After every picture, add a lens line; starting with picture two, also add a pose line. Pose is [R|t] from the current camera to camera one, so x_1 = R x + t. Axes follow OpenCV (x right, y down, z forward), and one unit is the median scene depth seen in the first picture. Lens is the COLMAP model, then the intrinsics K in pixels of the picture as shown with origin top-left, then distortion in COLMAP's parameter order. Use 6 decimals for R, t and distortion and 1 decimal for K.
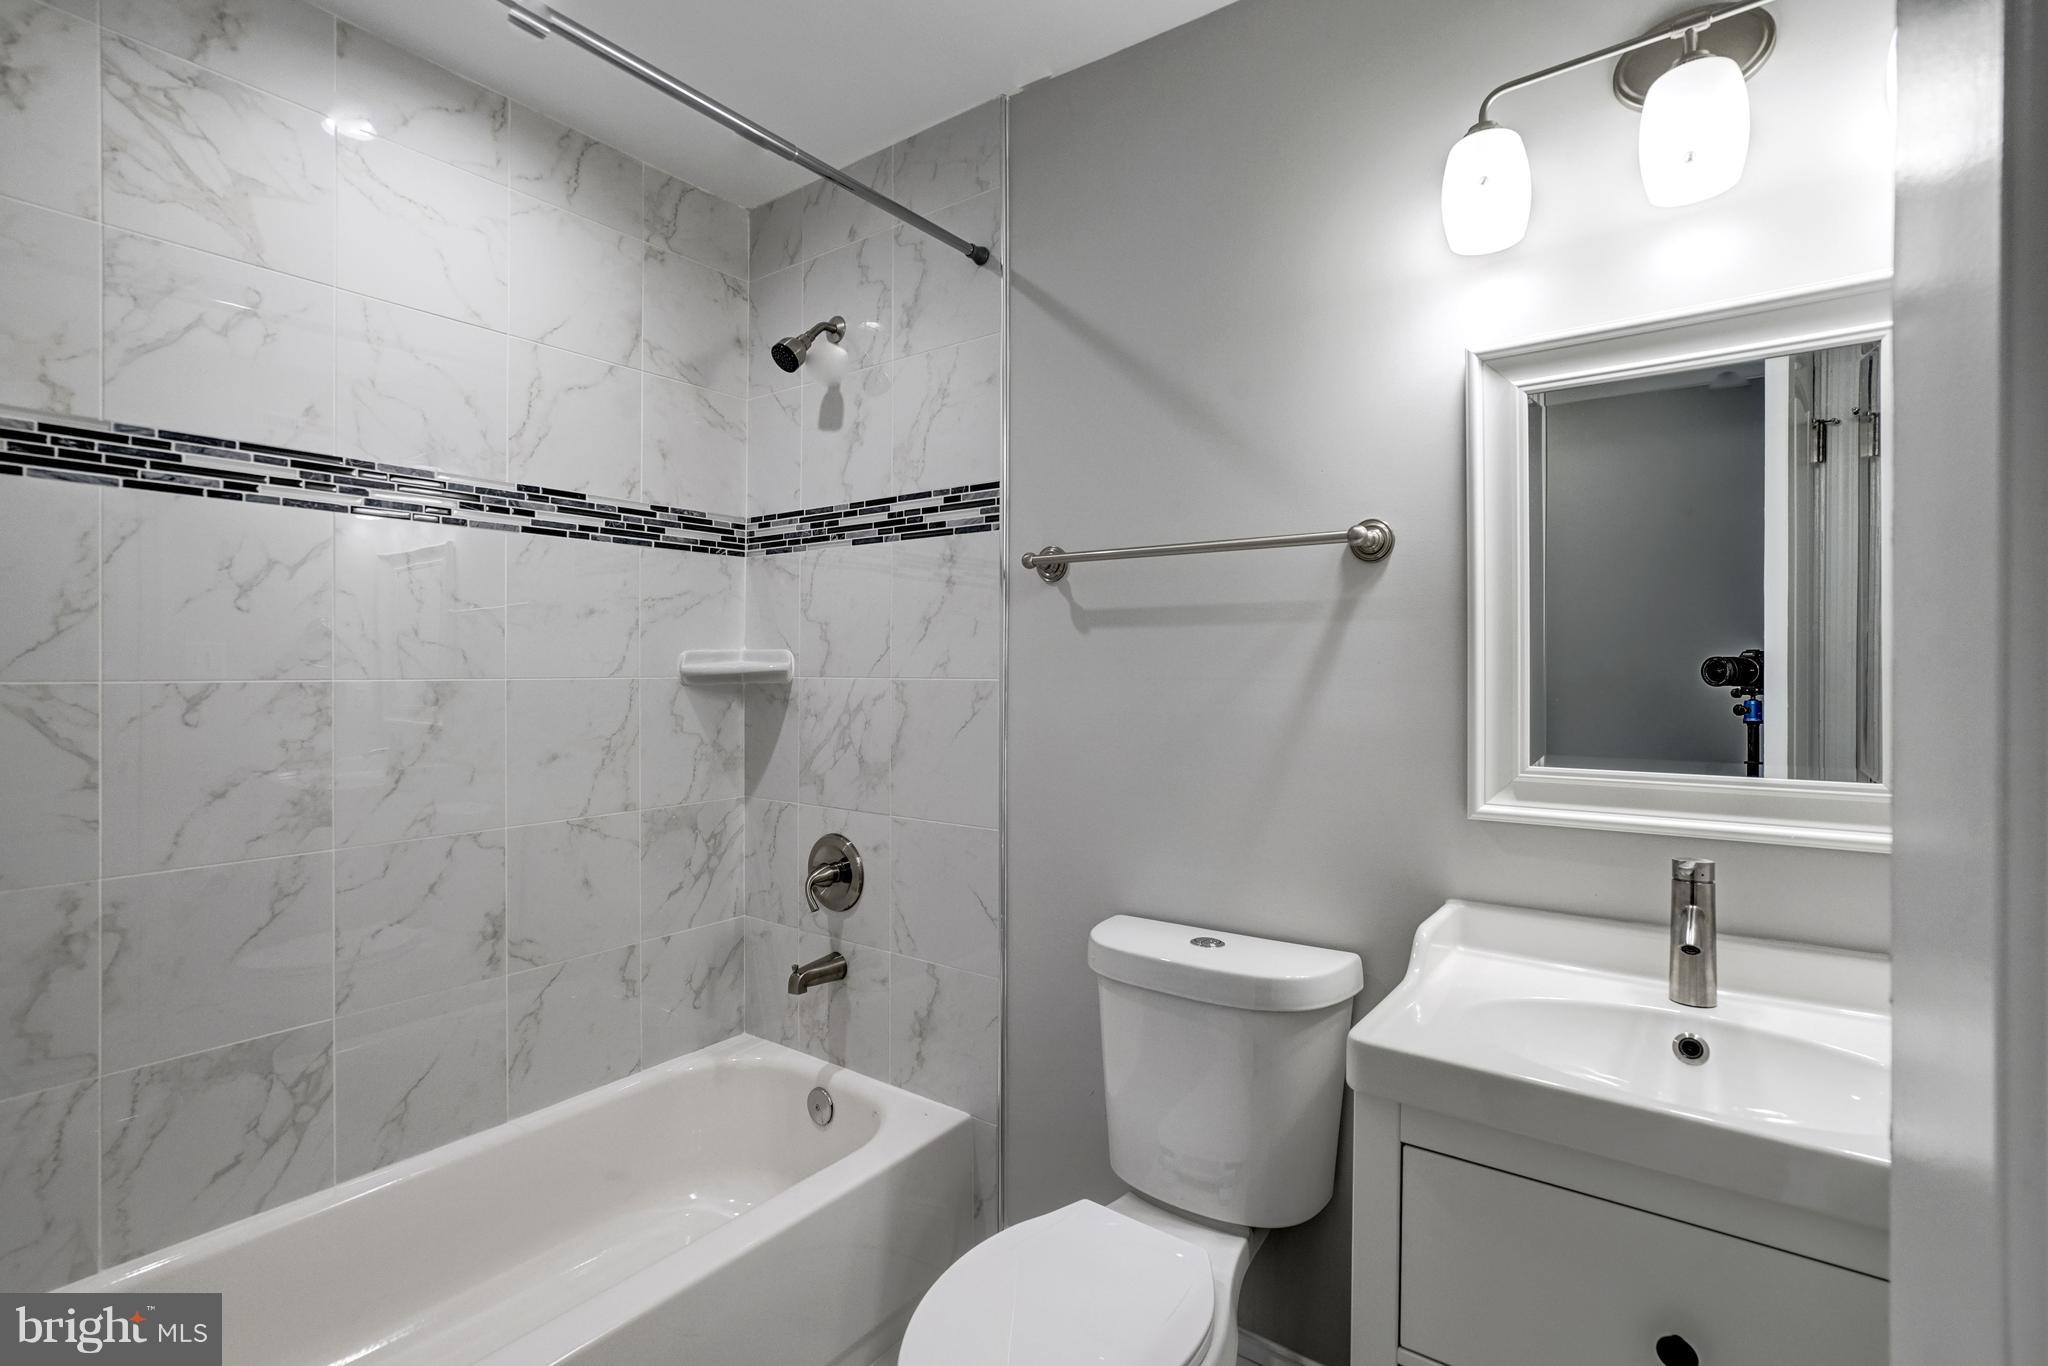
lens RADIAL K [[952.0, 0, 1024.0], [0, 952.0, 683.0], [0, 0, 1]] dist [-0.003915, 0.000130]
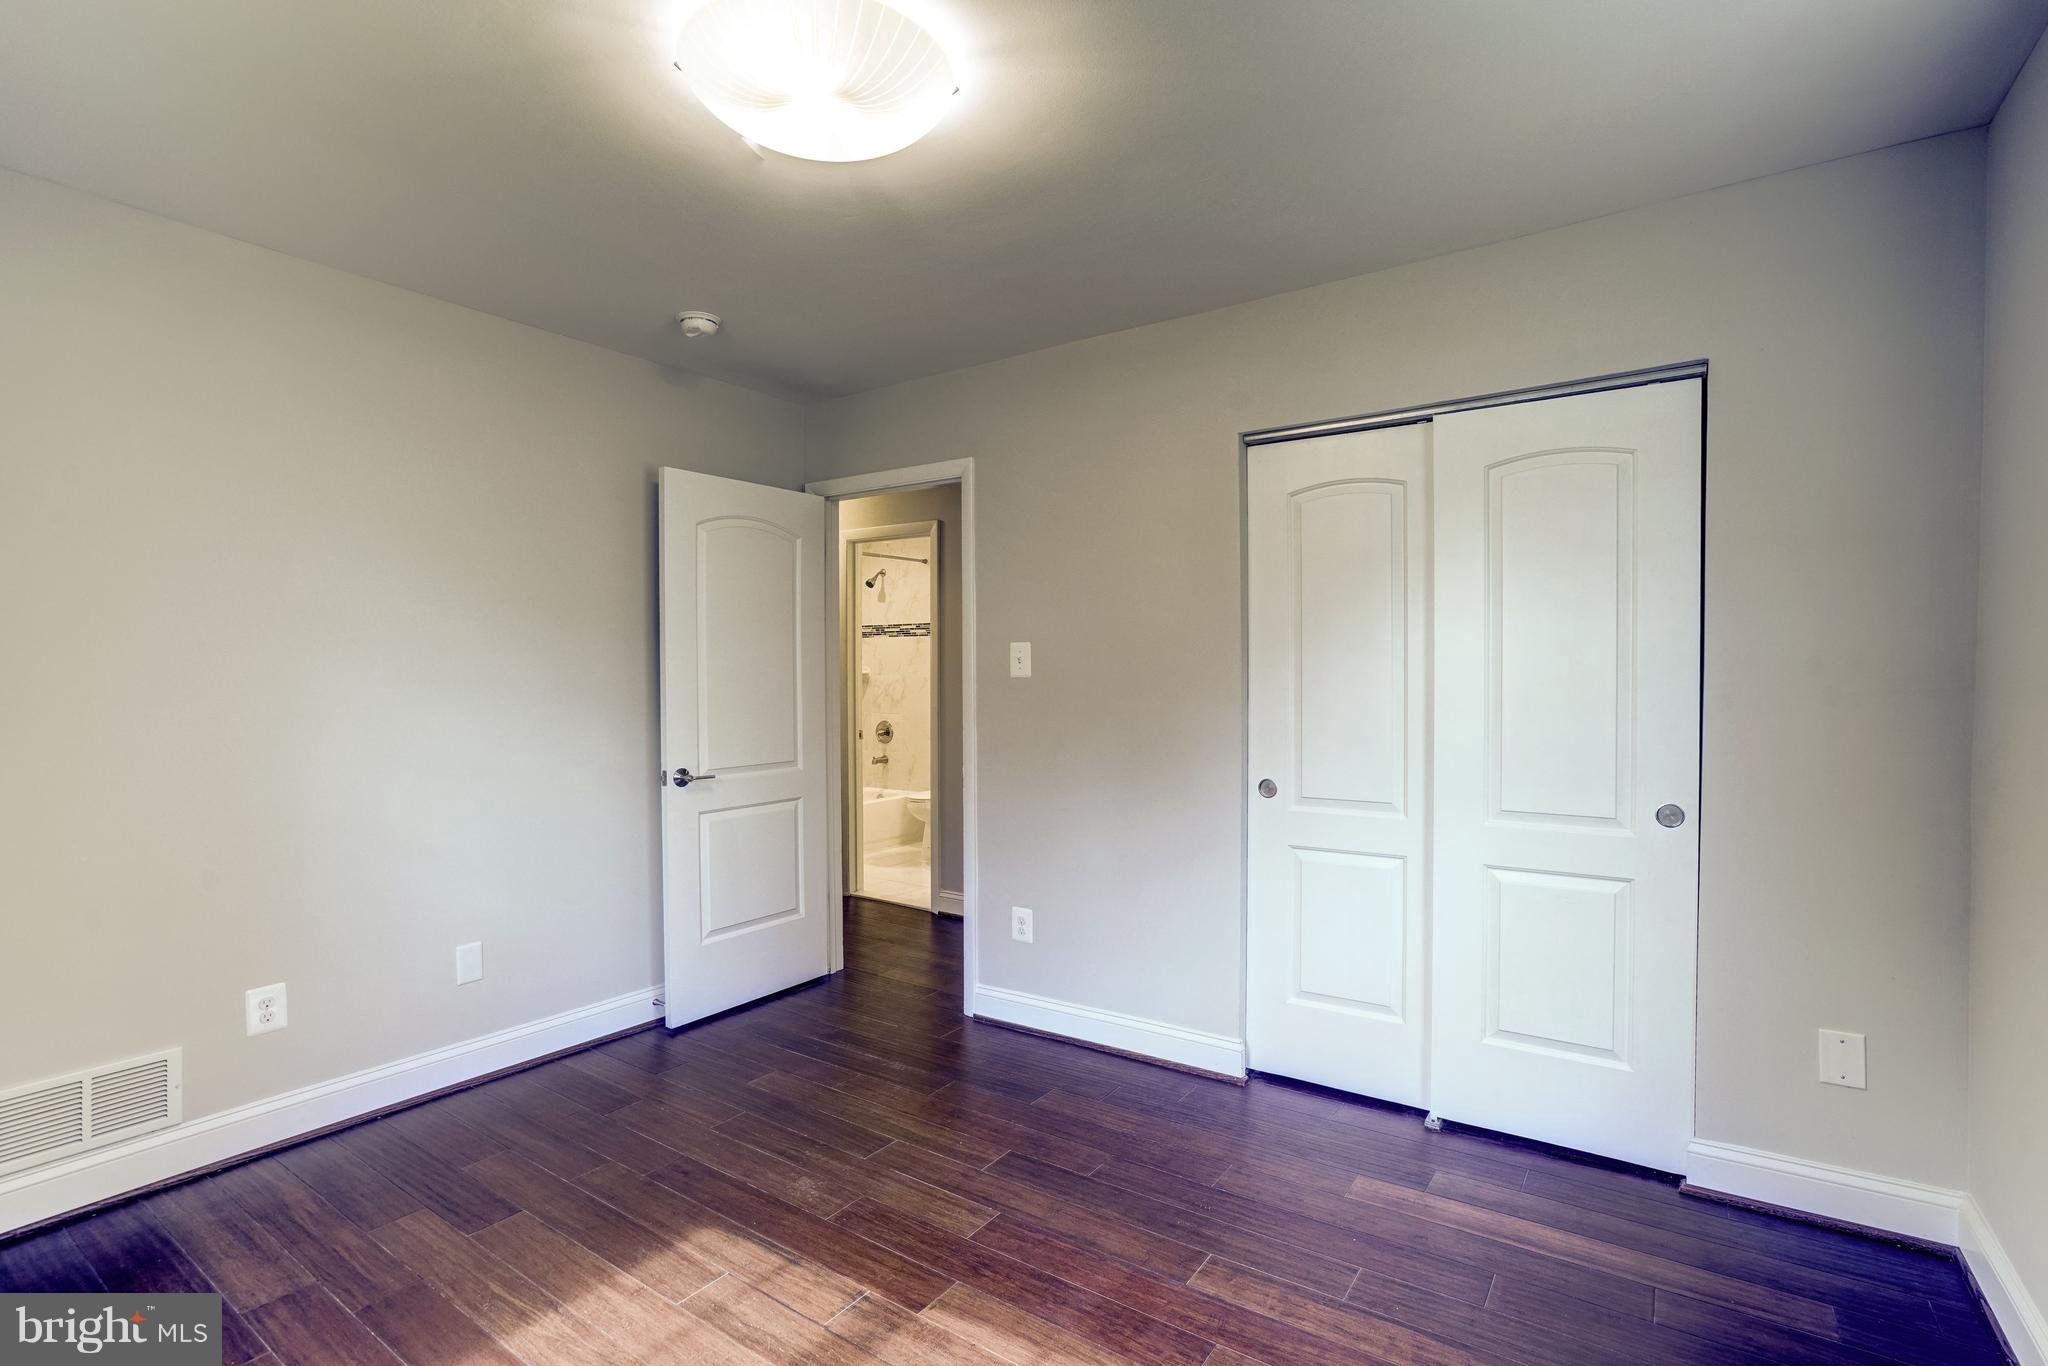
lens RADIAL K [[952.0, 0, 1024.0], [0, 952.0, 683.0], [0, 0, 1]] dist [-0.003915, 0.000130]
pose [[0.999227, -0.006053, 0.038833, 0.173730], [0.005974, 0.999980, 0.002143, 0.017782], [-0.038845, -0.001910, 0.999243, -2.465564]]
